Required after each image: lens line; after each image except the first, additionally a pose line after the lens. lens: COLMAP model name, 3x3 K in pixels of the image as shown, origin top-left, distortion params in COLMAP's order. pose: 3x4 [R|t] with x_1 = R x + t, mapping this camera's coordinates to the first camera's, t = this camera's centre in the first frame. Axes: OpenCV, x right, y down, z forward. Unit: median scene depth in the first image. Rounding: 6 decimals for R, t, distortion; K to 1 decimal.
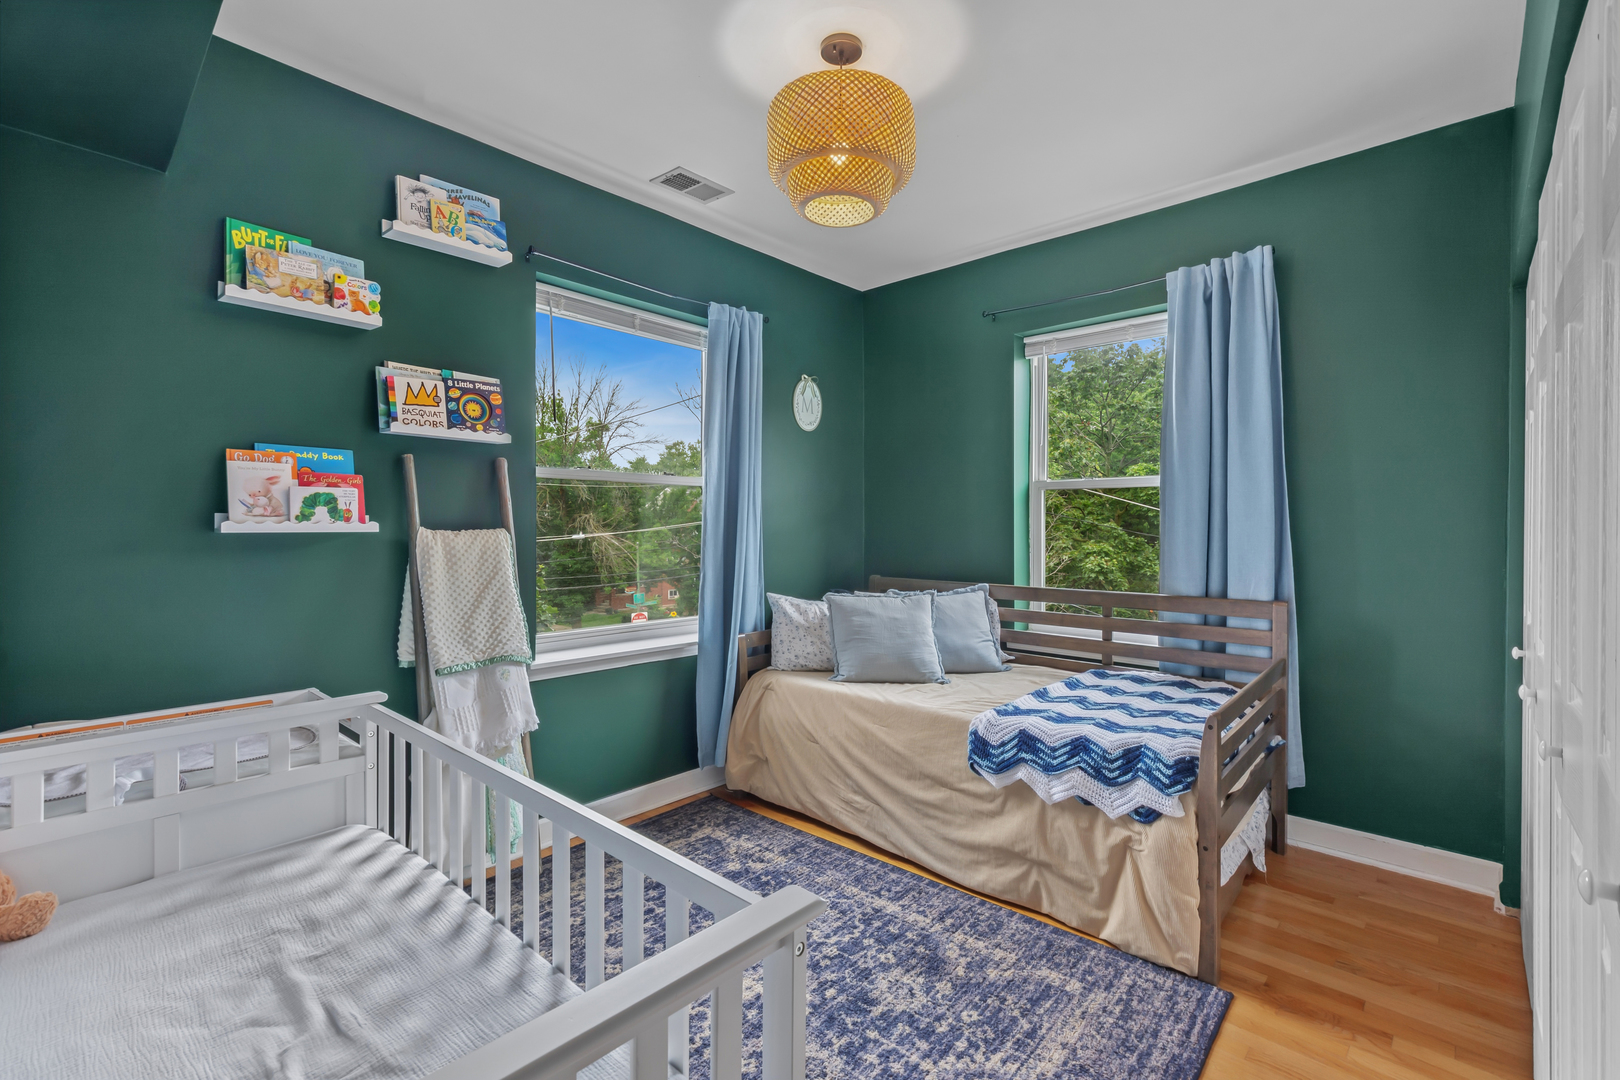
lens RADIAL K [[727.4, 0, 809.6], [0, 727.4, 536.9], [0, 0, 1]] dist [-0.003965, -0.000292]
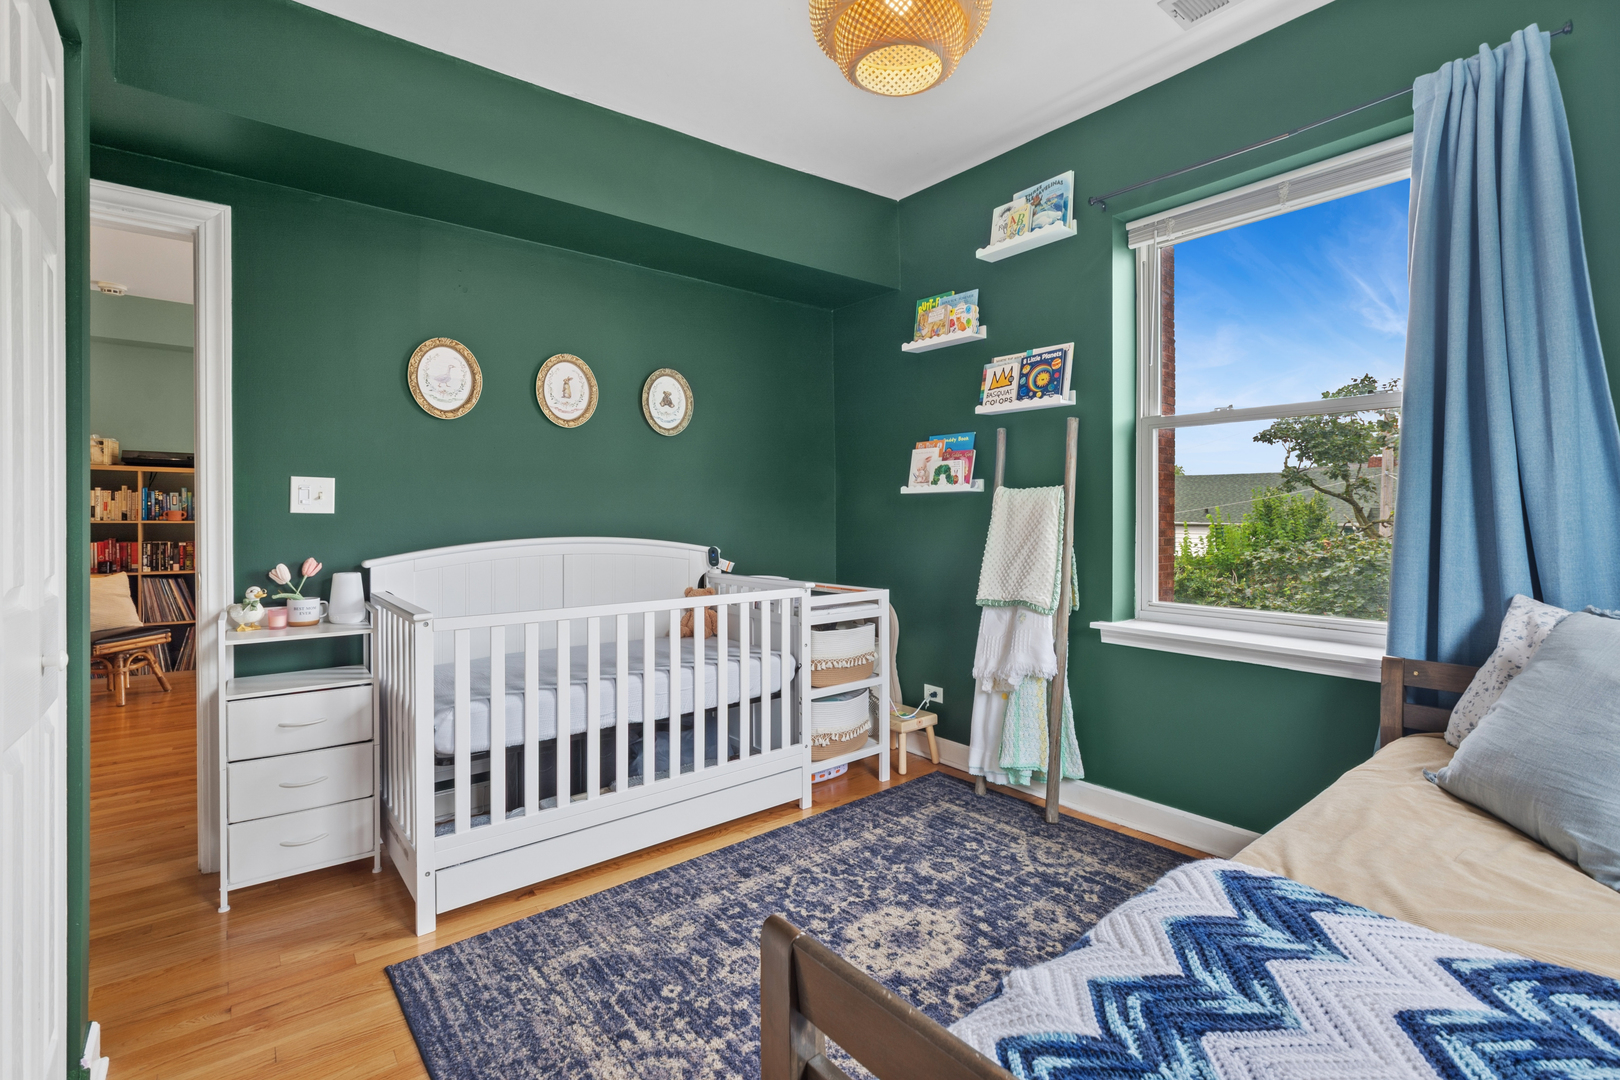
lens RADIAL K [[727.4, 0, 810.6], [0, 727.4, 528.1], [0, 0, 1]] dist [-0.003965, -0.000292]
pose [[-0.152258, 0.007228, -0.988314, 0.734619], [-0.019203, 0.999763, 0.010271, 0.050772], [0.988154, 0.020543, -0.152083, 0.878881]]
